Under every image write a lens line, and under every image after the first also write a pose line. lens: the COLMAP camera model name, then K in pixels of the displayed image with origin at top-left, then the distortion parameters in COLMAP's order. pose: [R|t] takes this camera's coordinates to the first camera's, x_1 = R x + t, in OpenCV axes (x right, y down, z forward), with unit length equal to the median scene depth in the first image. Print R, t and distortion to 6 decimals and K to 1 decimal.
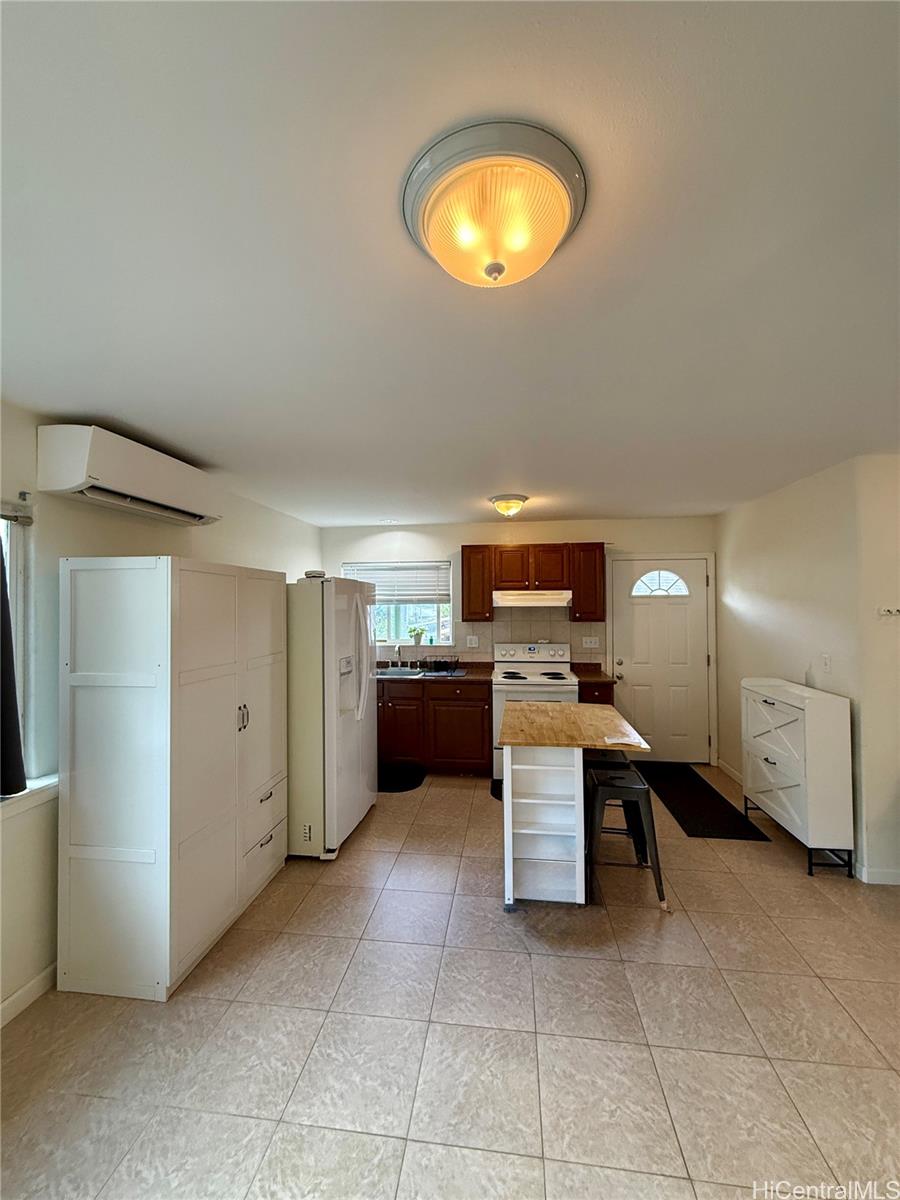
lens RADIAL K [[484.0, 0, 450.5], [0, 484.0, 595.4], [0, 0, 1]] dist [-0.000108, 0.000069]
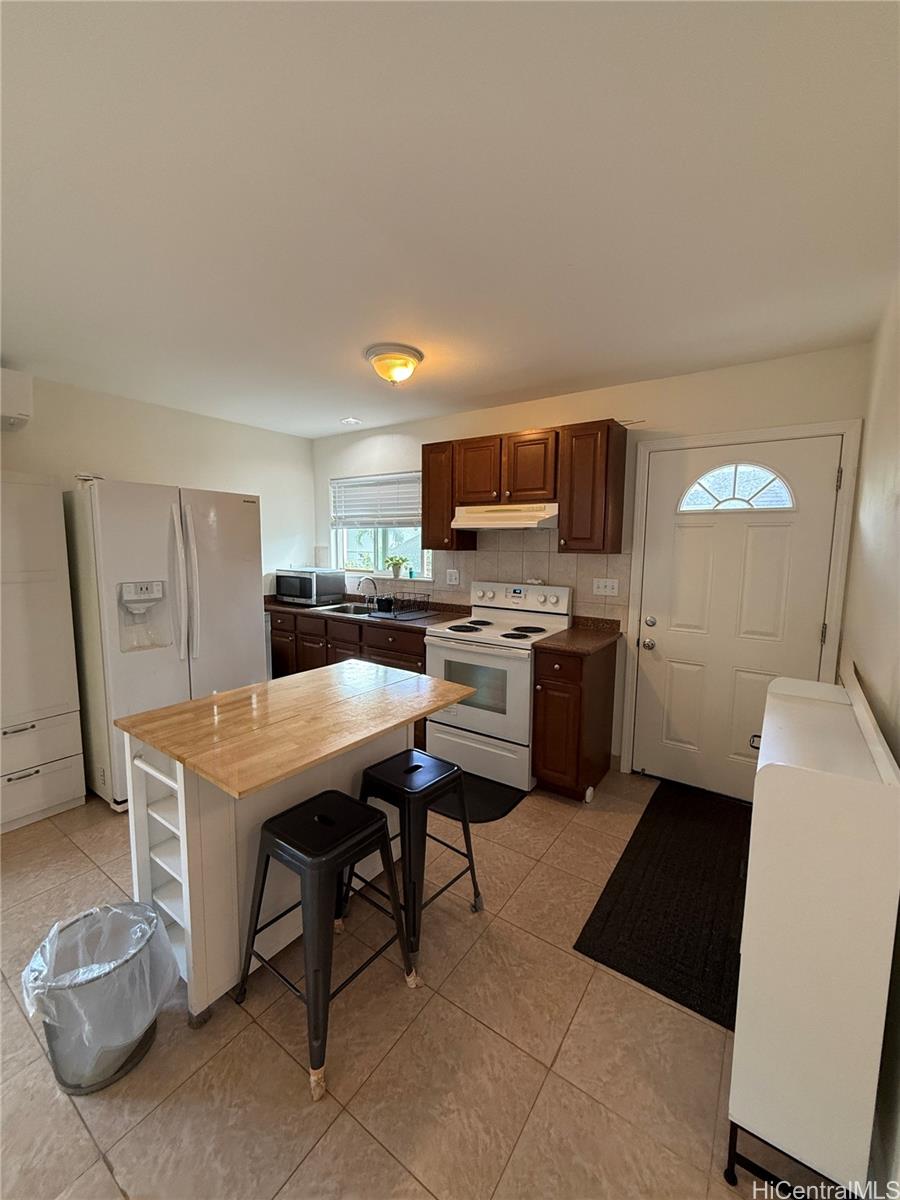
lens RADIAL K [[484.0, 0, 450.5], [0, 484.0, 595.4], [0, 0, 1]] dist [-0.000108, 0.000069]
pose [[0.884154, 0.066169, -0.462485, 0.407437], [-0.007934, 0.991904, 0.126746, 0.029327], [0.467127, -0.108393, 0.877521, 0.348483]]
